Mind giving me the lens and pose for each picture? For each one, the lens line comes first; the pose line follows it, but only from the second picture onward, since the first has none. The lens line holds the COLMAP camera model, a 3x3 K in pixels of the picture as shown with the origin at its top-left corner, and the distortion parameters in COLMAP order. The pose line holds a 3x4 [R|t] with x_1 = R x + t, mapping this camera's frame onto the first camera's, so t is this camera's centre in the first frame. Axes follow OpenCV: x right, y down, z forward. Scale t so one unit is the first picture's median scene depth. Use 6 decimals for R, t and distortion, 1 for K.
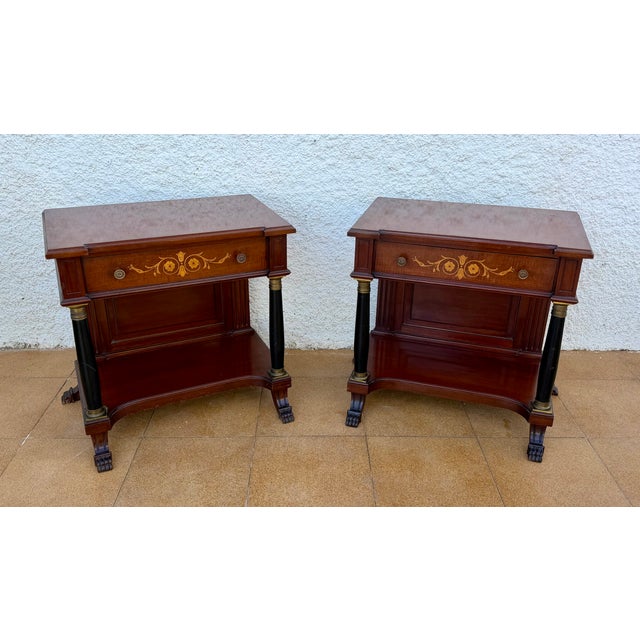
lens RADIAL K [[589.8, 0, 323.3], [0, 589.8, 305.4], [0, 0, 1]] dist [0.130046, -0.255729]
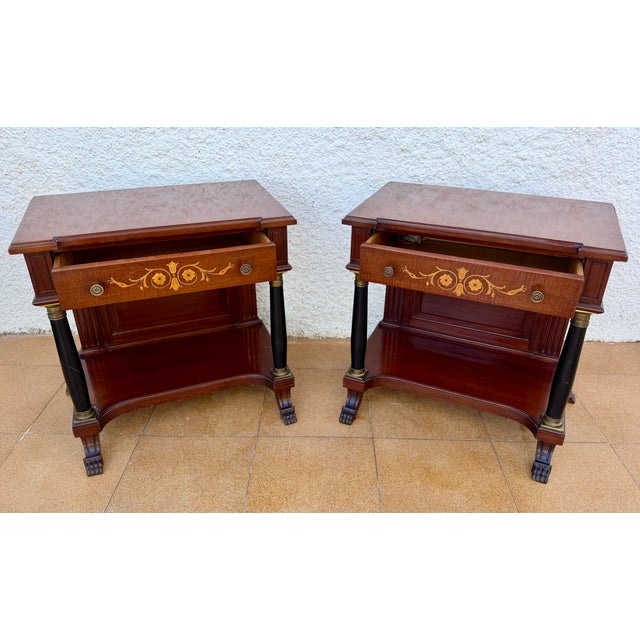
lens RADIAL K [[491.9, 0, 318.6], [0, 491.9, 311.4], [0, 0, 1]] dist [0.044028, -0.072483]
pose [[0.999108, 0.008463, -0.041365, 0.013915], [-0.005385, 0.997247, 0.073961, -0.034720], [0.041878, -0.073672, 0.996403, 0.201593]]
